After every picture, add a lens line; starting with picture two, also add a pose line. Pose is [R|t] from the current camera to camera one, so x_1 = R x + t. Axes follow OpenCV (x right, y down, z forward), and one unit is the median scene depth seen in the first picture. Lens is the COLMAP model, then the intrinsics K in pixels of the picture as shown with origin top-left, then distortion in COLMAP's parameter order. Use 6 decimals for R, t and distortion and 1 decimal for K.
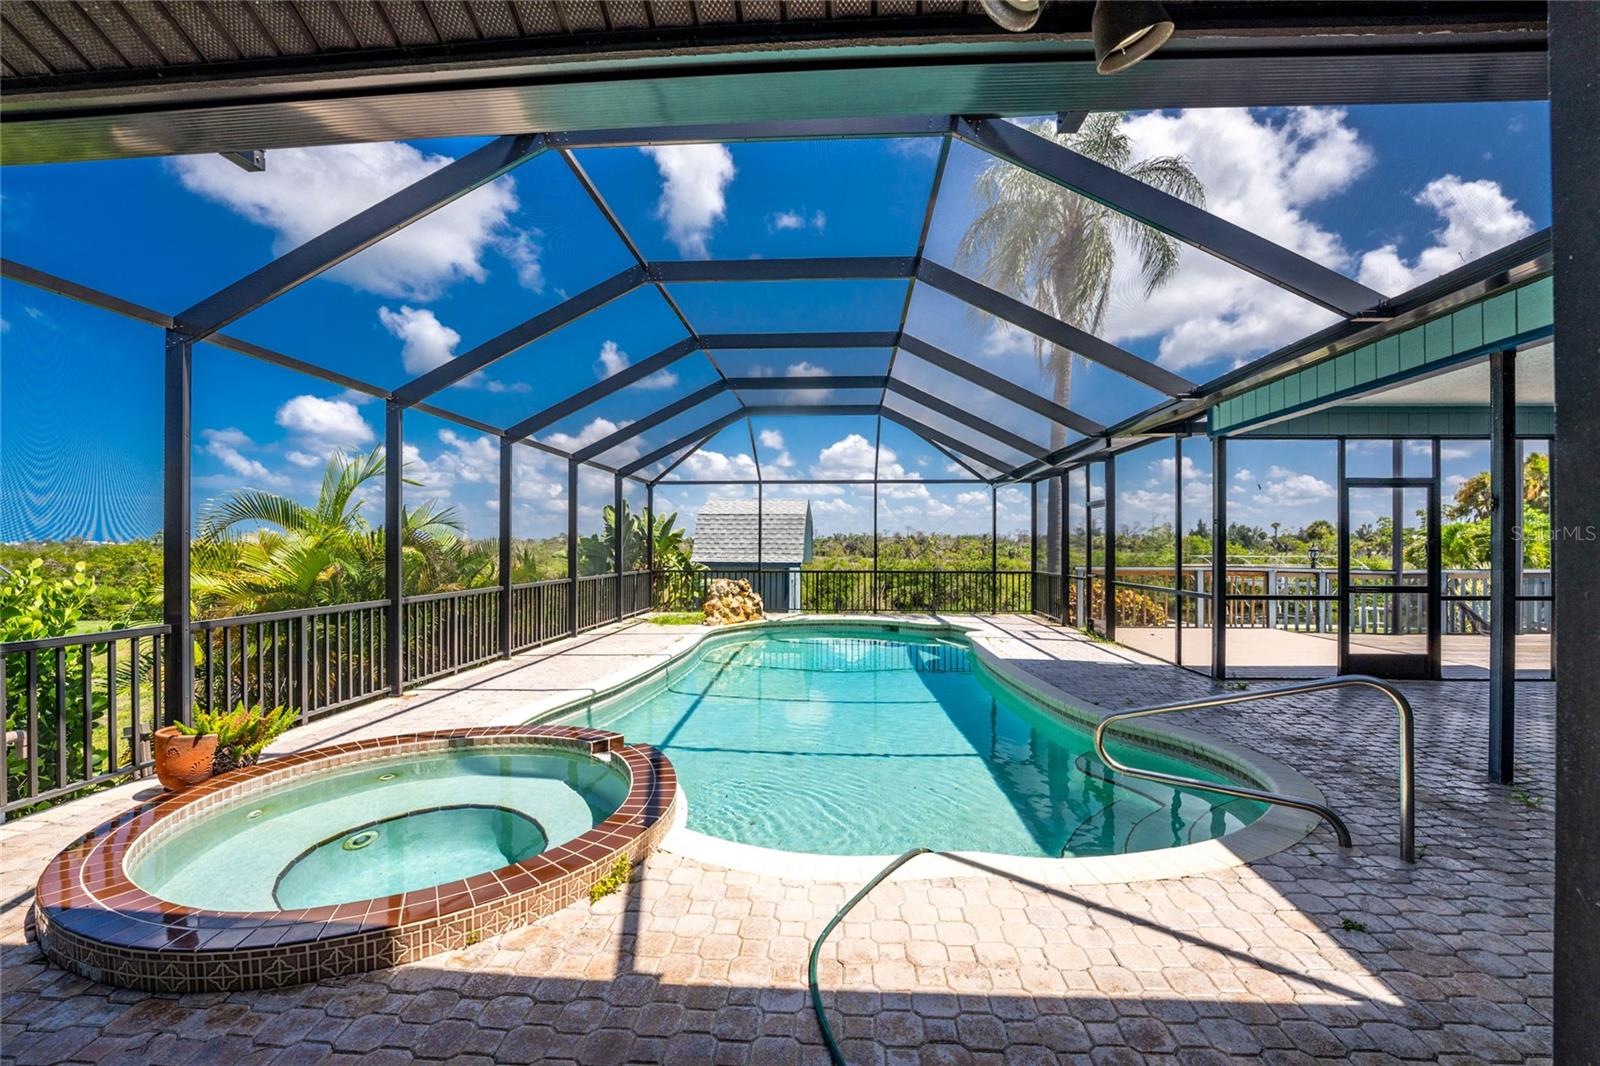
lens RADIAL K [[656.6, 0, 789.2], [0, 656.6, 541.8], [0, 0, 1]] dist [-0.019827, -0.000183]
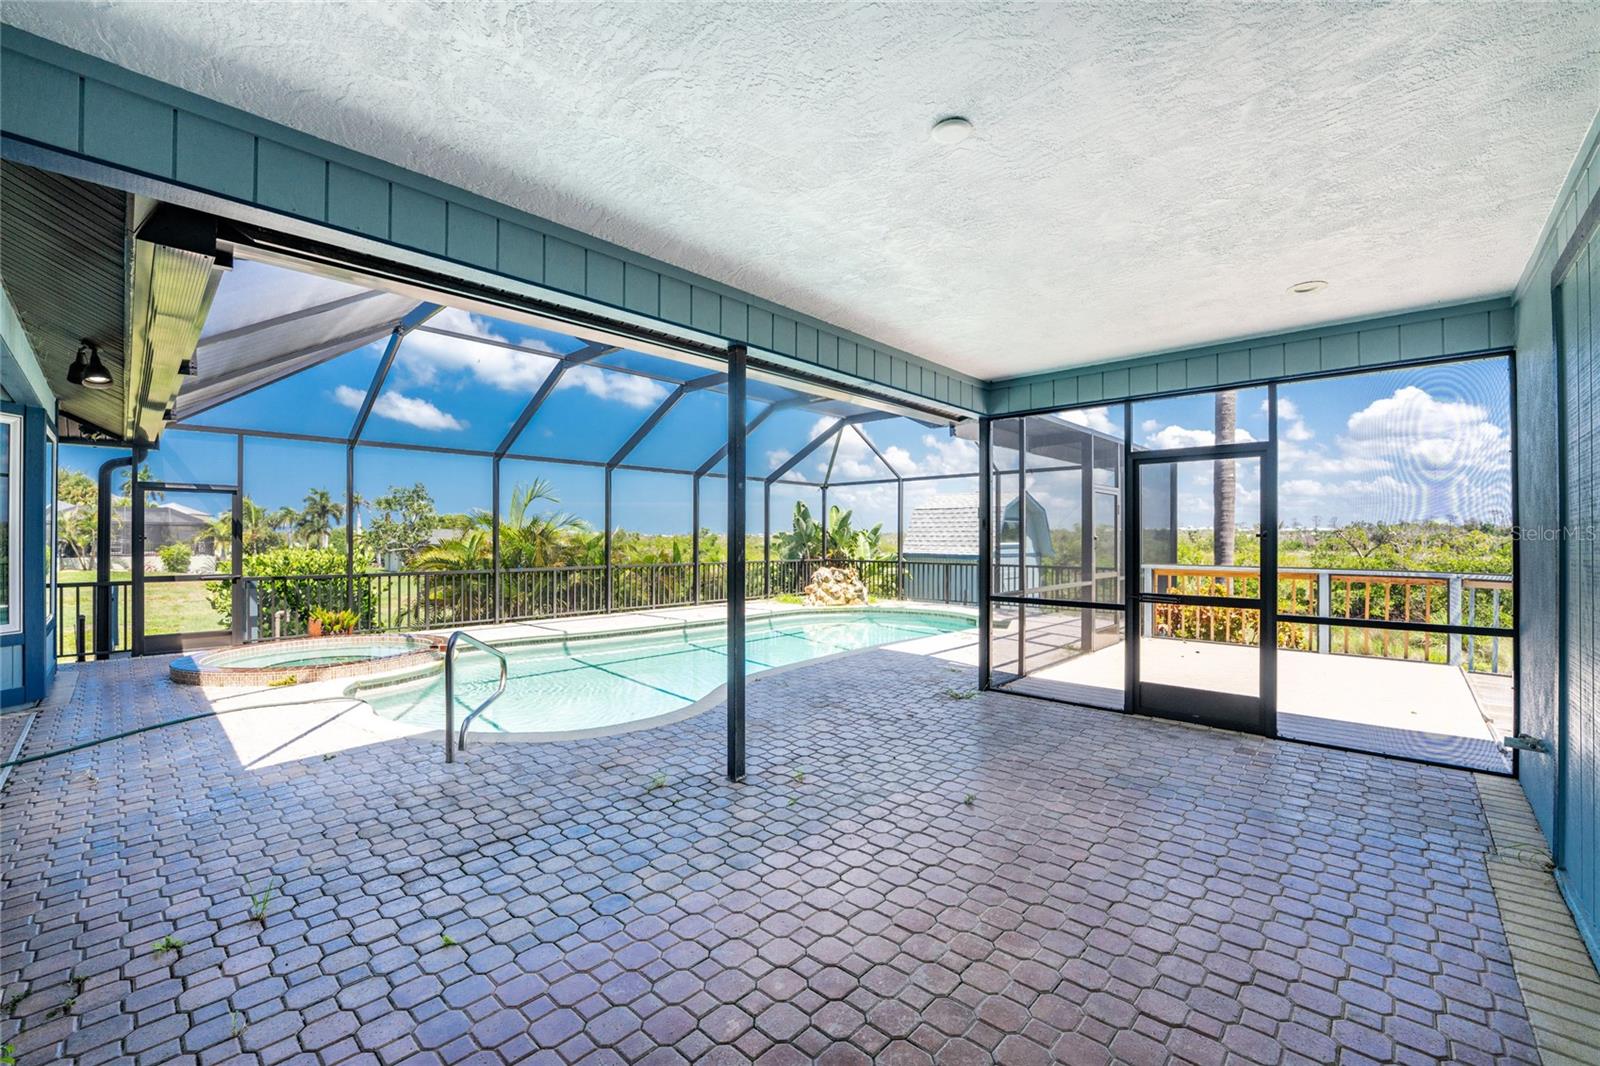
lens RADIAL K [[638.1, 0, 800.0], [0, 638.1, 533.0], [0, 0, 1]] dist [-0.017578, 0.000334]
pose [[0.775443, -0.004033, -0.631405, 0.591696], [0.003624, 0.999992, -0.001935, -0.001959], [0.631407, -0.000788, 0.775451, 0.095812]]
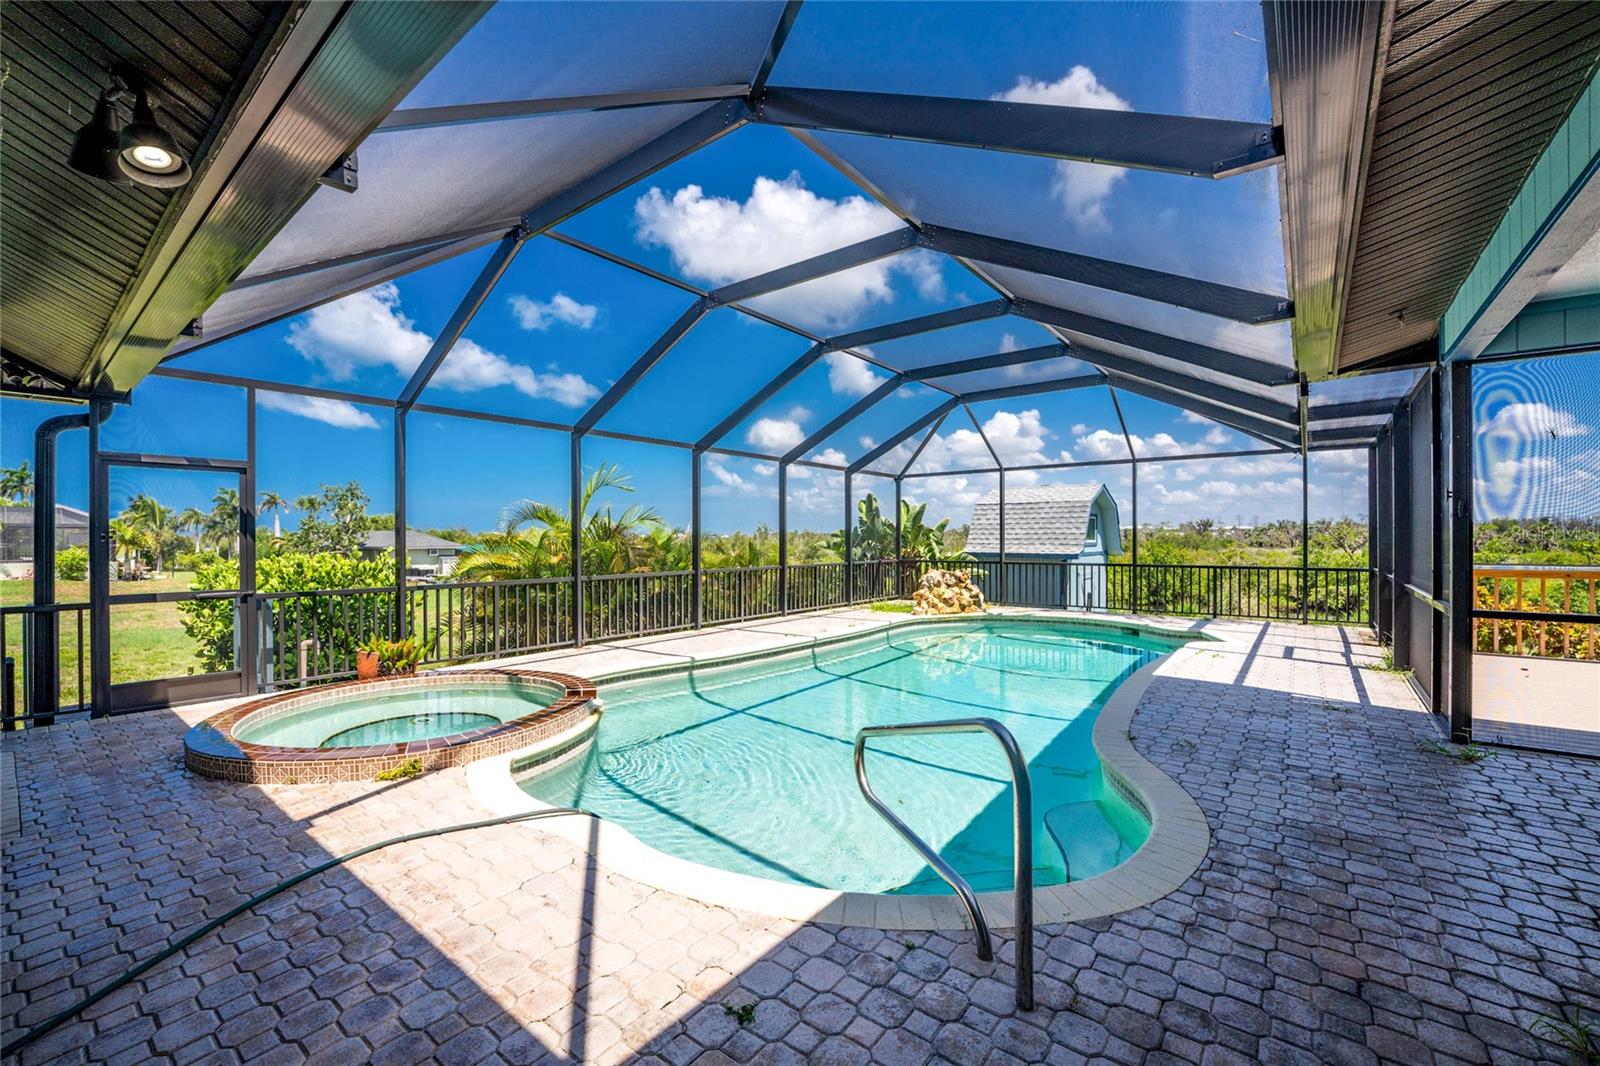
lens RADIAL K [[638.1, 0, 800.0], [0, 638.1, 533.0], [0, 0, 1]] dist [-0.017578, 0.000334]
pose [[0.828728, -0.008331, -0.559590, 0.278435], [0.008653, 0.999960, -0.002073, 0.001590], [0.559585, -0.003124, 0.828767, 0.079734]]
